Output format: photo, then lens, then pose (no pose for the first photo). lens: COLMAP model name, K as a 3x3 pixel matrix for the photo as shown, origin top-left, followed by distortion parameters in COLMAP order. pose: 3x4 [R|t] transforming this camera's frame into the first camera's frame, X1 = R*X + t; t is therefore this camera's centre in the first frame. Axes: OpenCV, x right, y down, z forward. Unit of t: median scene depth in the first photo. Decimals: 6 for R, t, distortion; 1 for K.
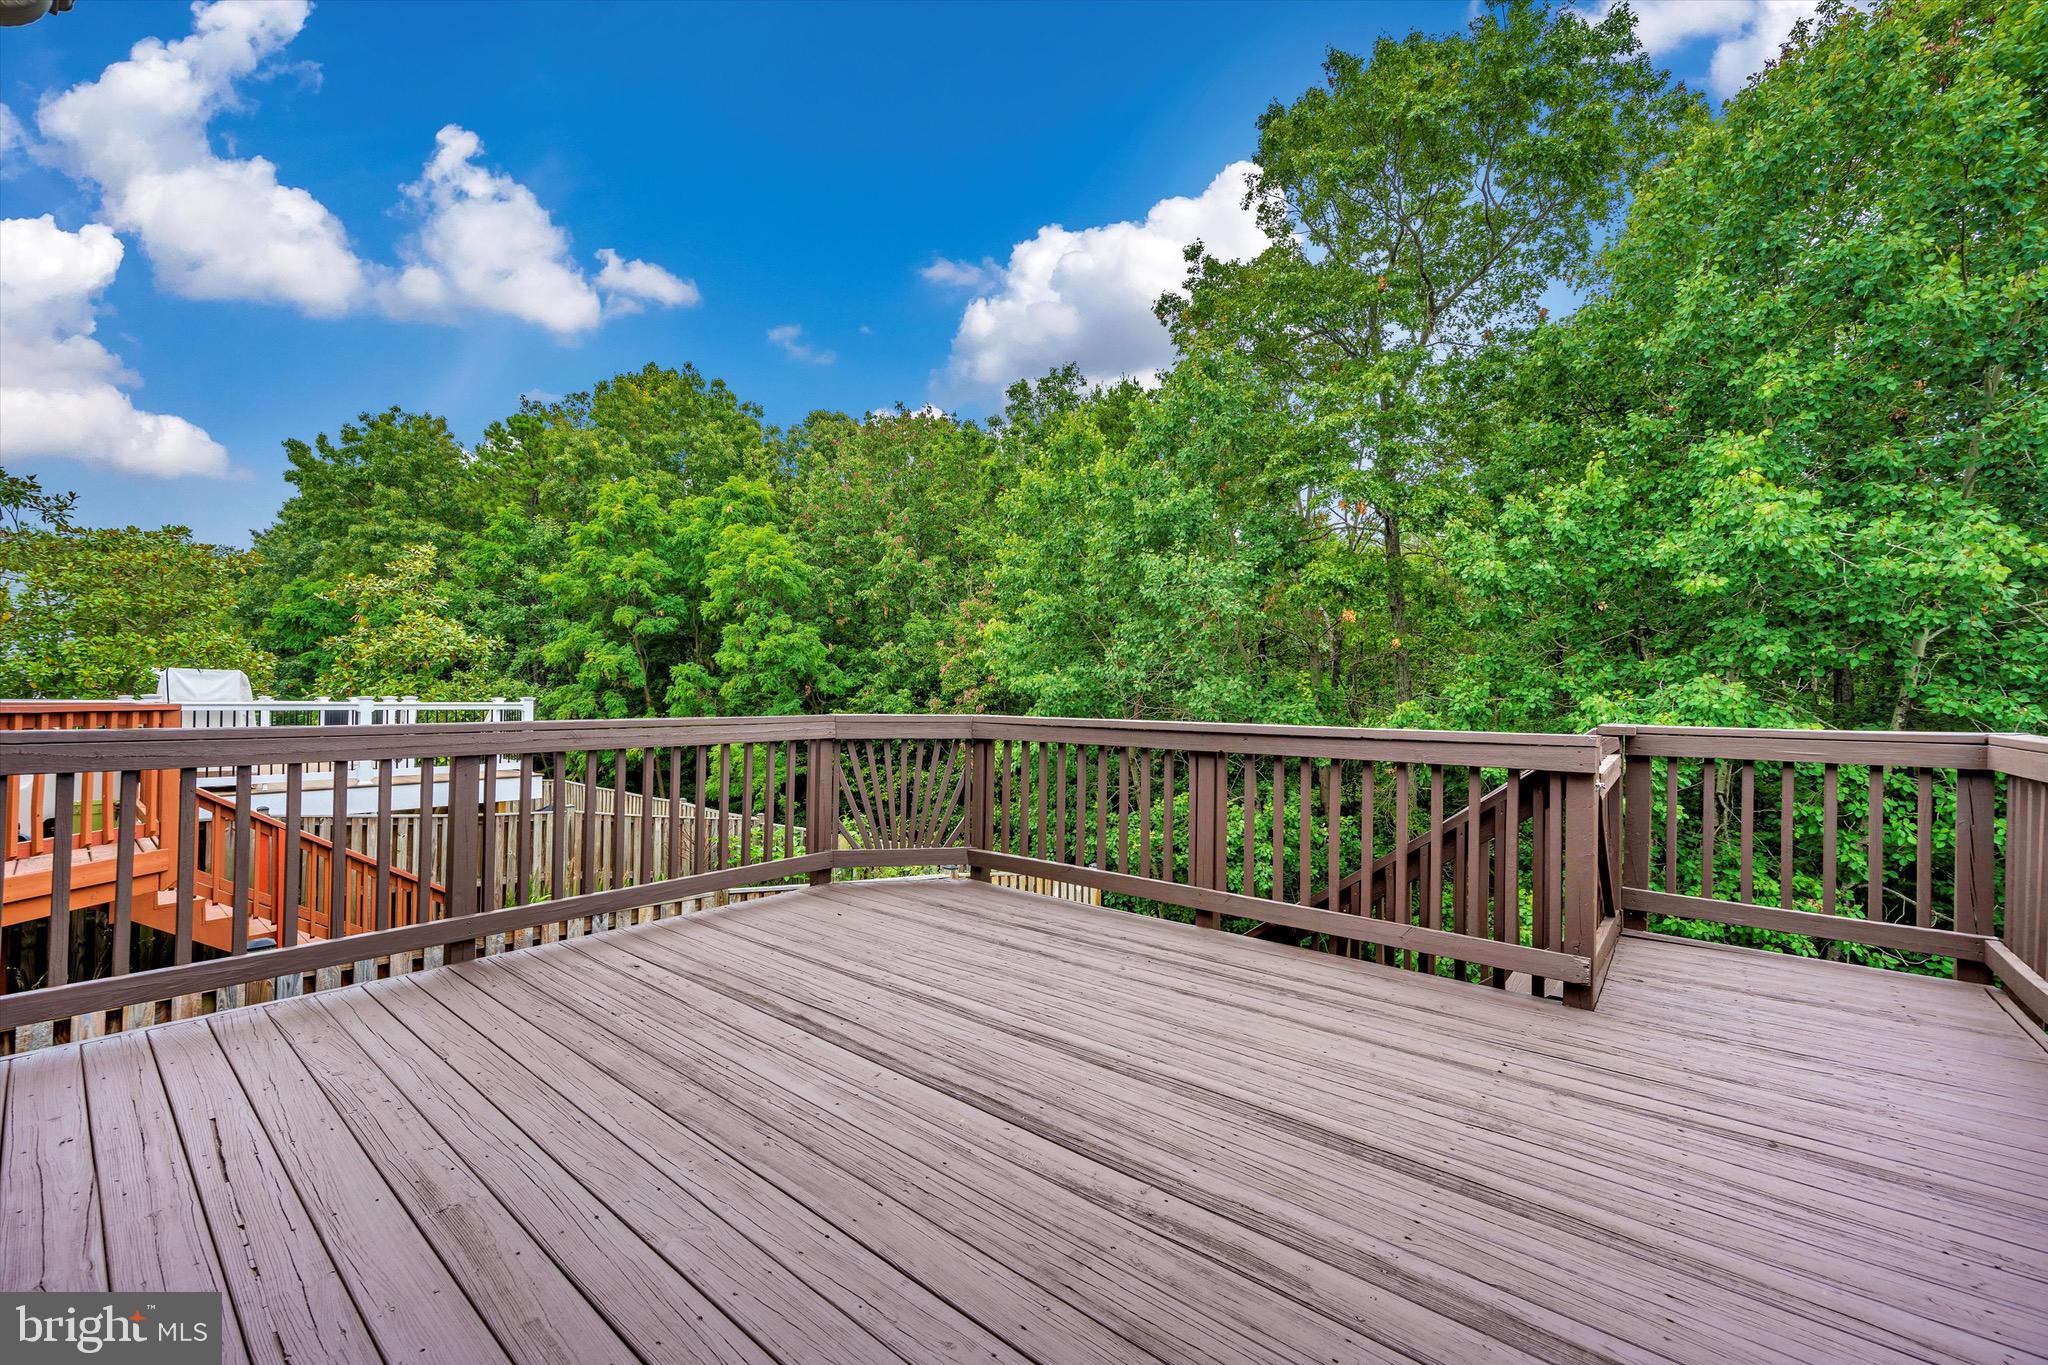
lens RADIAL K [[812.1, 0, 1019.8], [0, 812.1, 684.0], [0, 0, 1]] dist [0.000611, -0.000781]
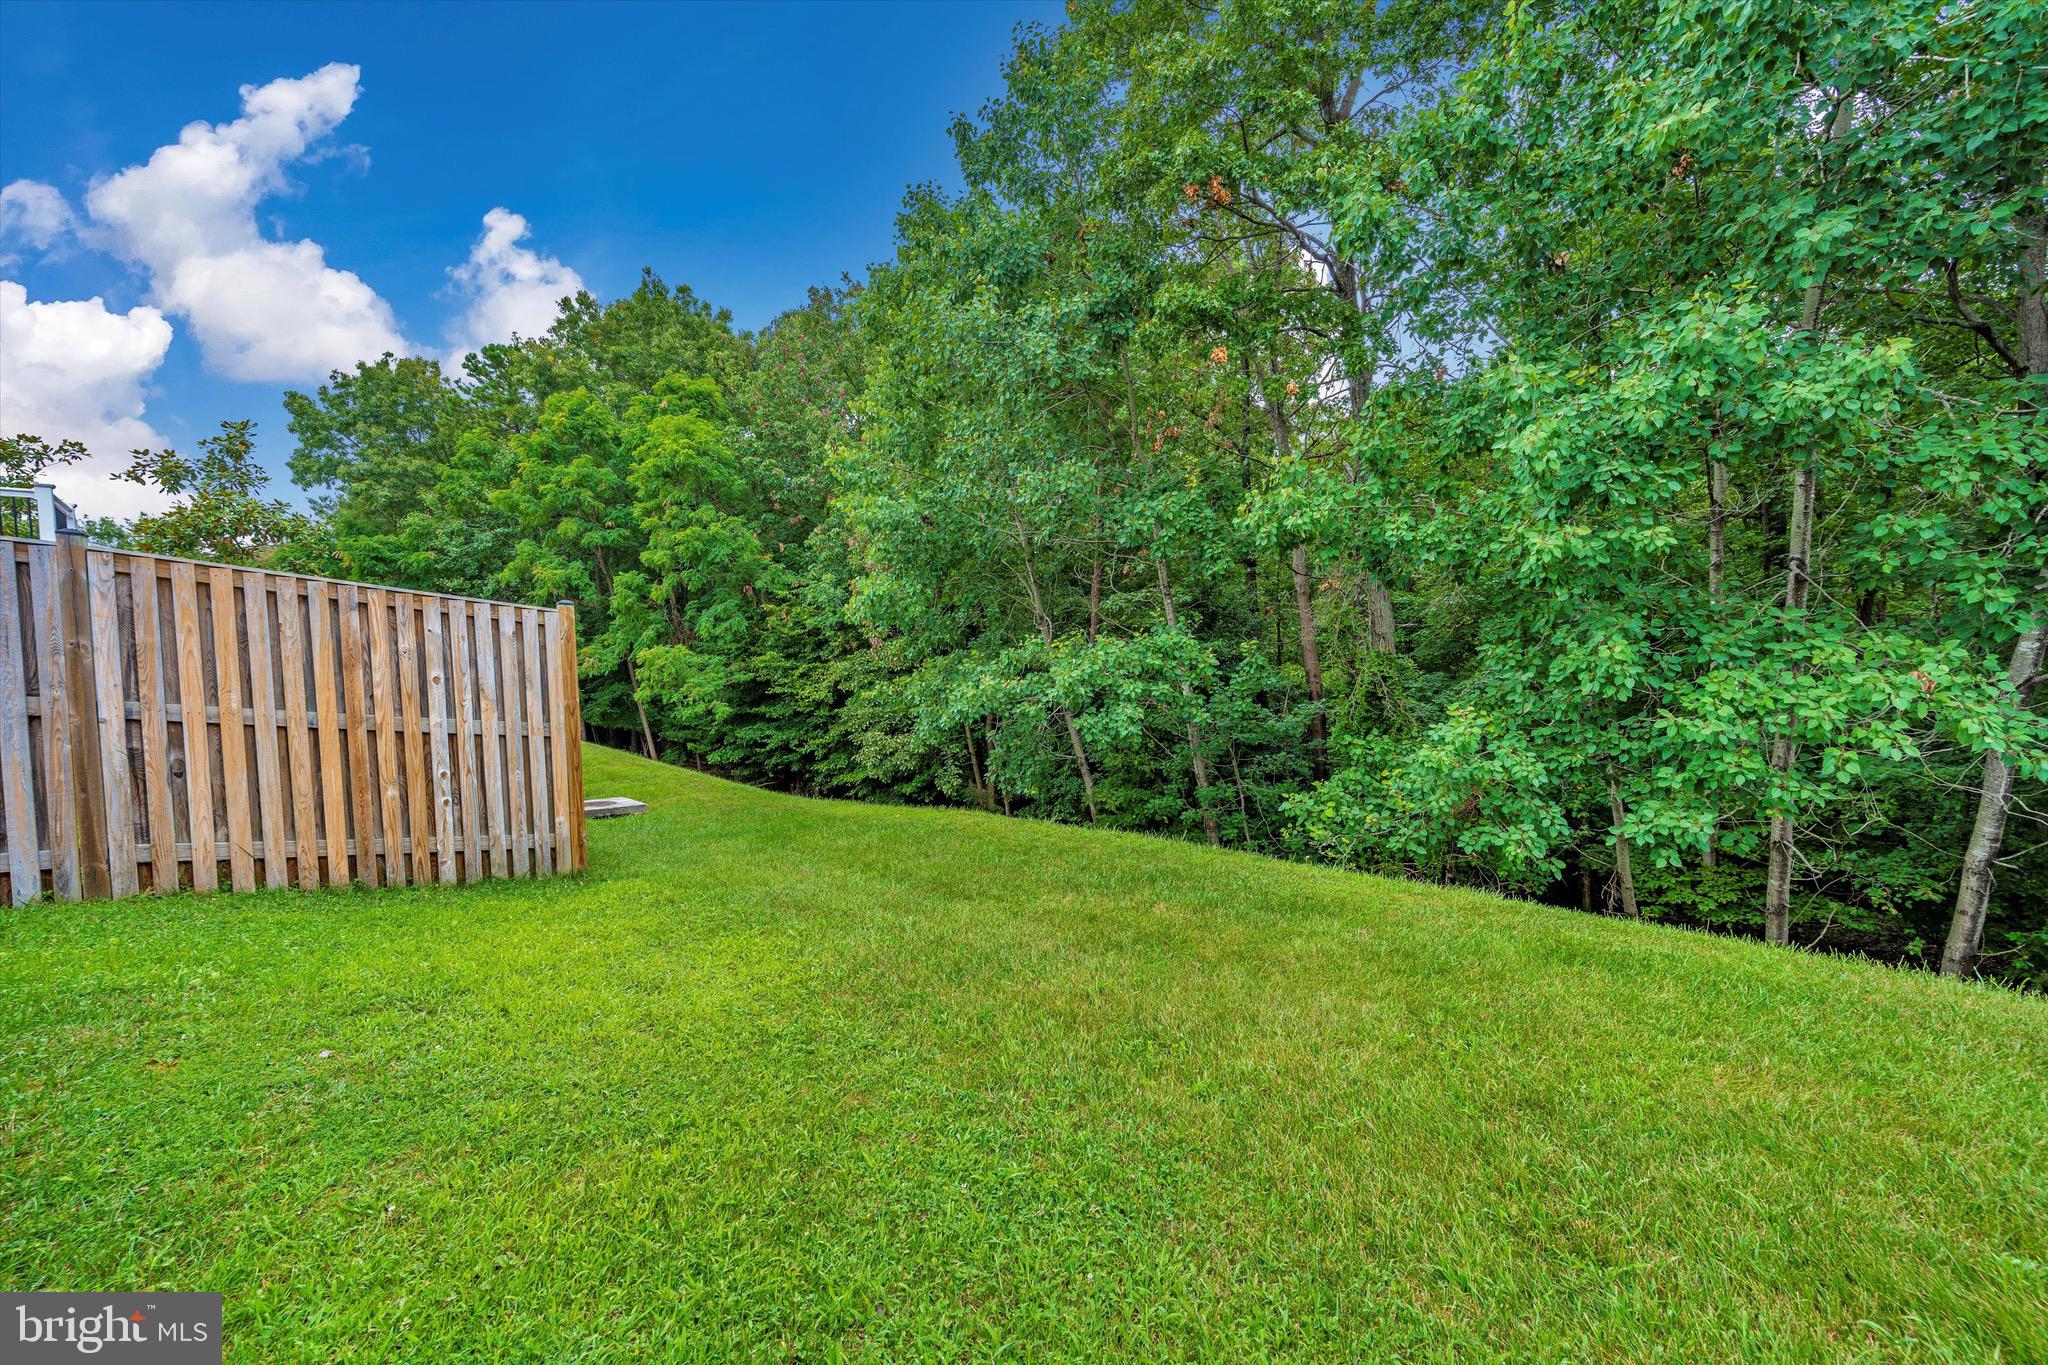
lens RADIAL K [[812.1, 0, 1016.3], [0, 812.1, 677.7], [0, 0, 1]] dist [0.000611, -0.000781]
pose [[0.988217, -0.050544, -0.144474, 1.283925], [0.056972, 0.997545, 0.040709, 0.660760], [0.142061, -0.048461, 0.988671, 0.988153]]
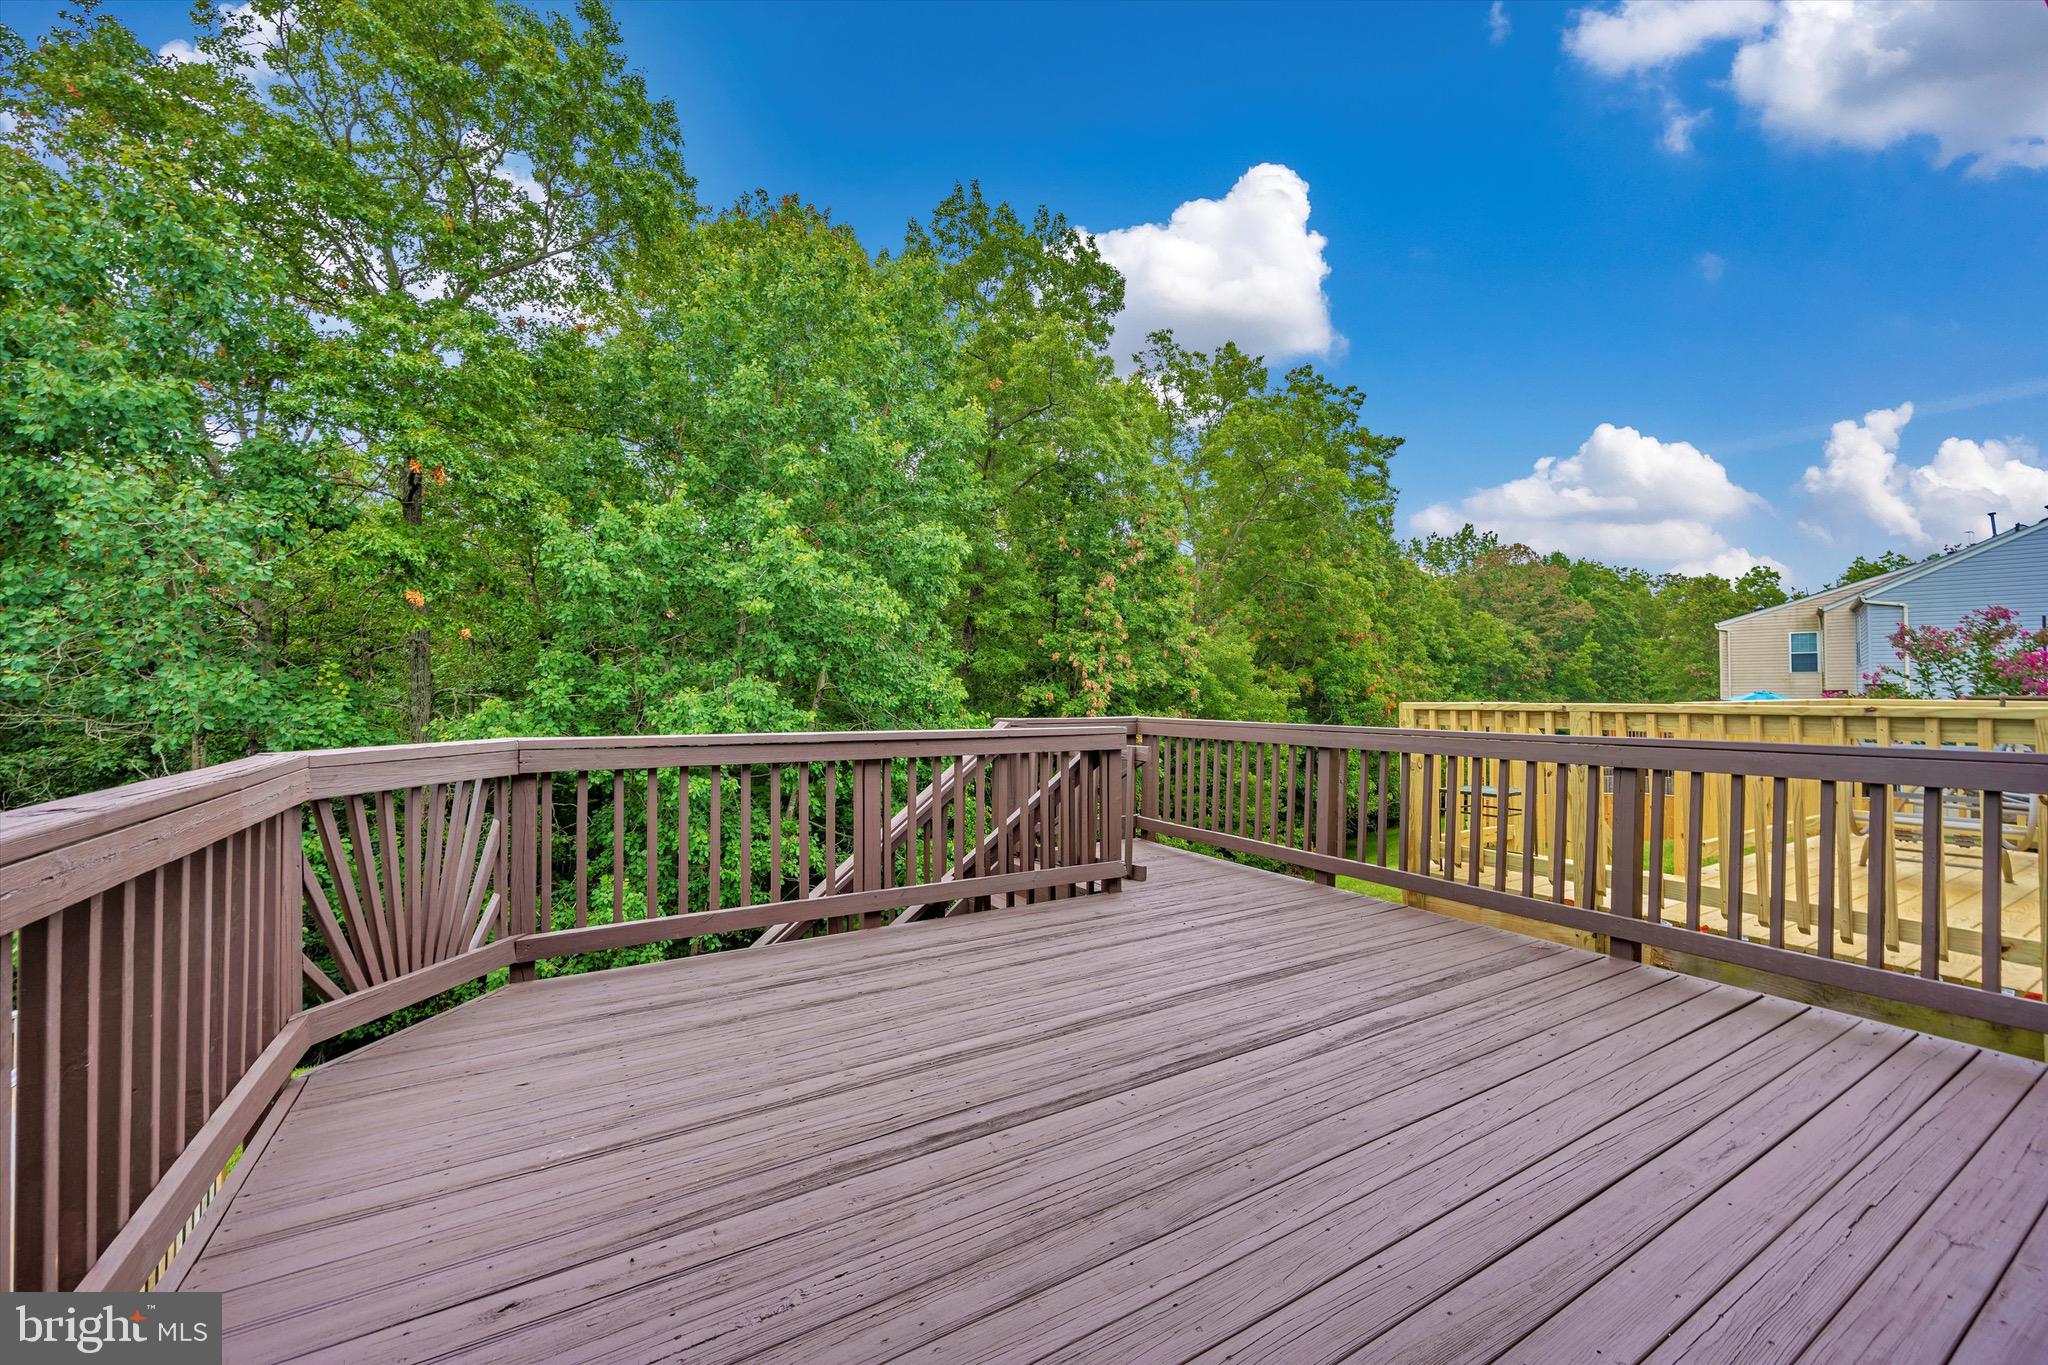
lens RADIAL K [[812.1, 0, 1023.9], [0, 812.1, 677.8], [0, 0, 1]] dist [0.000611, -0.000781]
pose [[0.330859, 0.009788, 0.943630, -0.753248], [-0.012993, 0.999899, -0.005816, -0.019343], [-0.943591, -0.010336, 0.330952, 0.514718]]
